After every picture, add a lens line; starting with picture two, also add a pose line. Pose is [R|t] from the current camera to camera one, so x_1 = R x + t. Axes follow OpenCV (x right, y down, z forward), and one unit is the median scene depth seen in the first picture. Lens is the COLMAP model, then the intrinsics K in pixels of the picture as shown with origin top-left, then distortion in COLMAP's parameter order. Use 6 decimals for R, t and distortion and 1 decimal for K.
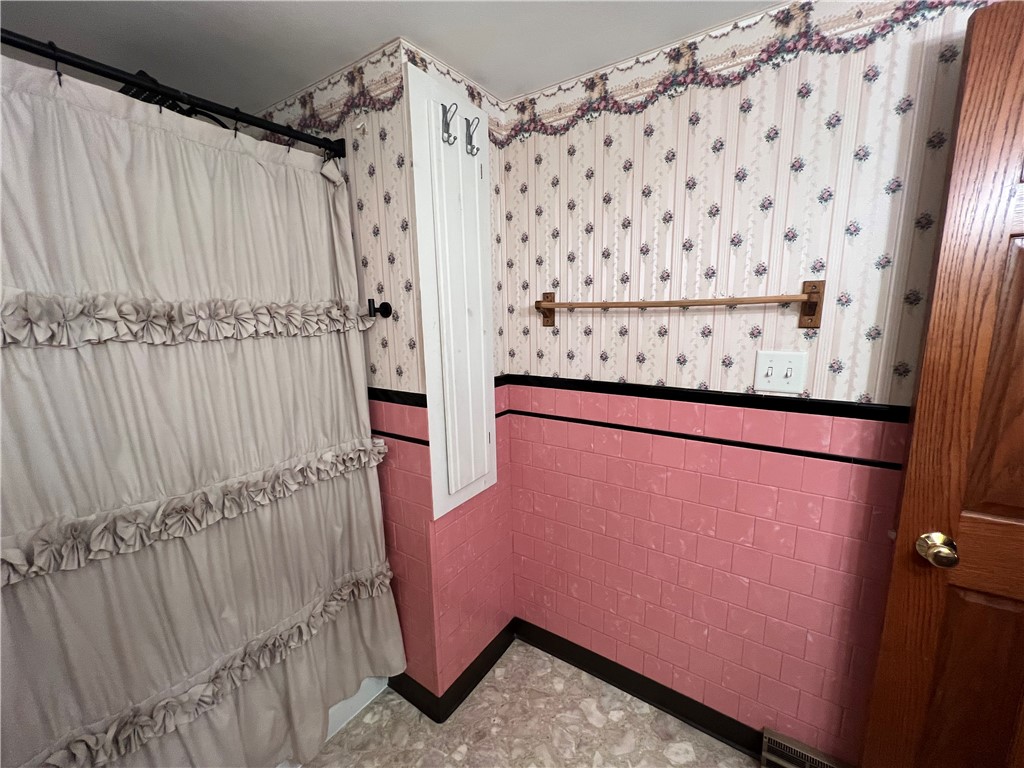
lens RADIAL K [[410.0, 0, 512.2], [0, 410.0, 386.4], [0, 0, 1]] dist [-0.001631, -0.000085]
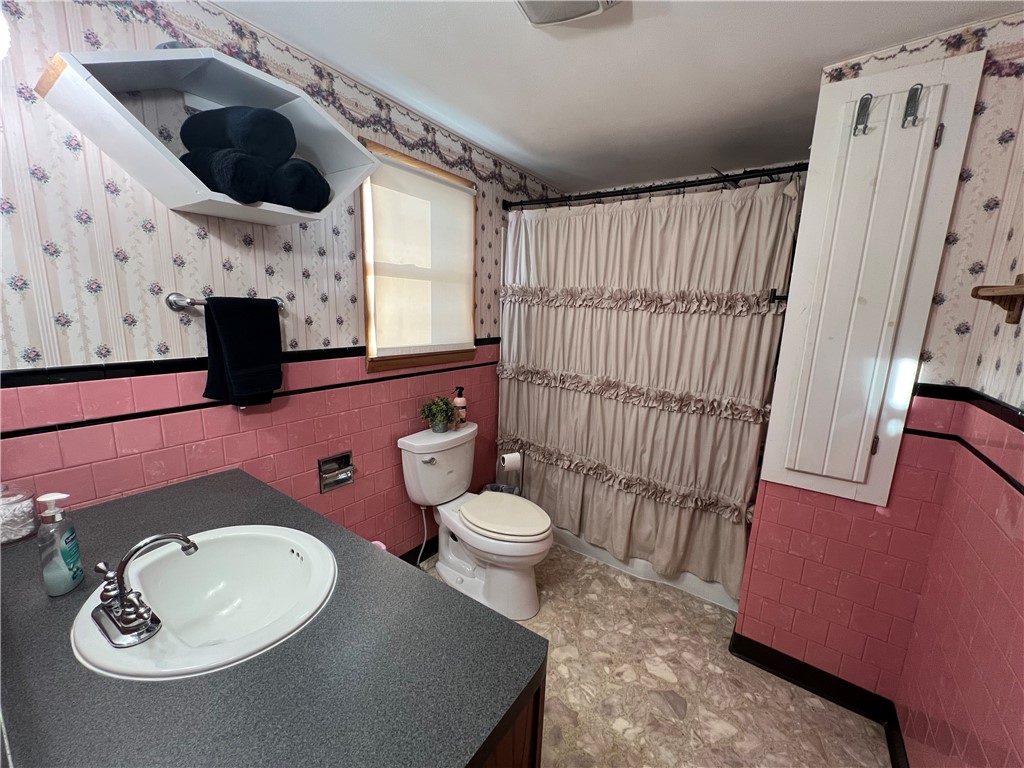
lens RADIAL K [[410.0, 0, 512.2], [0, 410.0, 386.4], [0, 0, 1]] dist [-0.001631, -0.000085]
pose [[-0.028906, 0.207529, -0.977802, 0.973927], [-0.206768, 0.955812, 0.208974, -0.022116], [0.977963, 0.208218, 0.015282, 0.253305]]
